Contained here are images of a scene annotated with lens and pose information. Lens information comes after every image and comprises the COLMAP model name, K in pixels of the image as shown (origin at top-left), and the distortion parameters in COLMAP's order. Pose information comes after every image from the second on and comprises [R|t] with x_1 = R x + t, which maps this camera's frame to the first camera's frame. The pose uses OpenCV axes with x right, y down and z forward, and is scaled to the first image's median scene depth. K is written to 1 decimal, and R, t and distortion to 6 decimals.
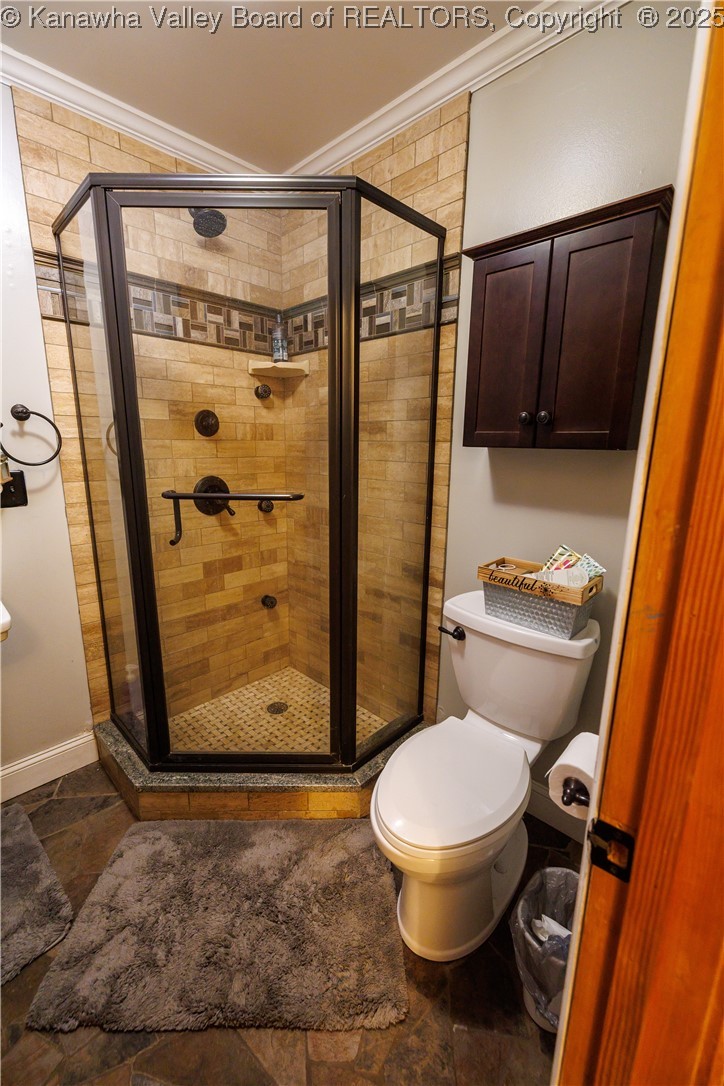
lens RADIAL K [[451.4, 0, 358.4], [0, 451.4, 543.6], [0, 0, 1]] dist [-0.001324, 0.000196]
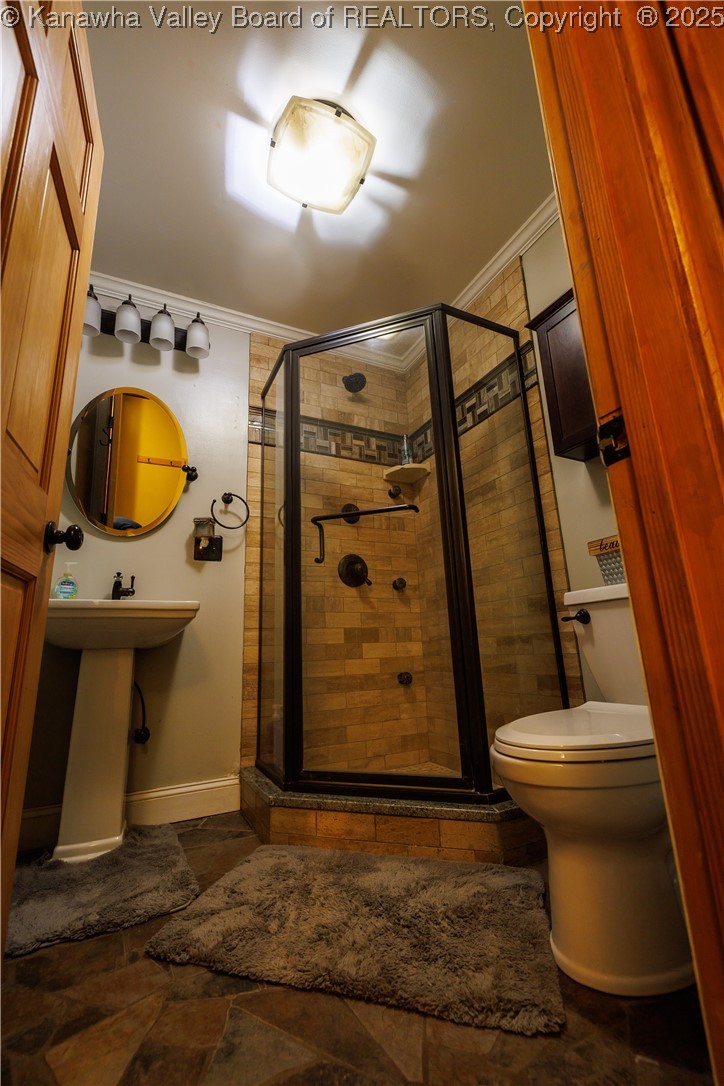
lens RADIAL K [[451.4, 0, 358.4], [0, 451.4, 543.6], [0, 0, 1]] dist [-0.001324, 0.000196]
pose [[0.944618, -0.119450, -0.305661, 0.071145], [-0.024534, 0.903094, -0.428742, 0.414417], [0.327253, 0.412496, 0.850148, -0.035398]]
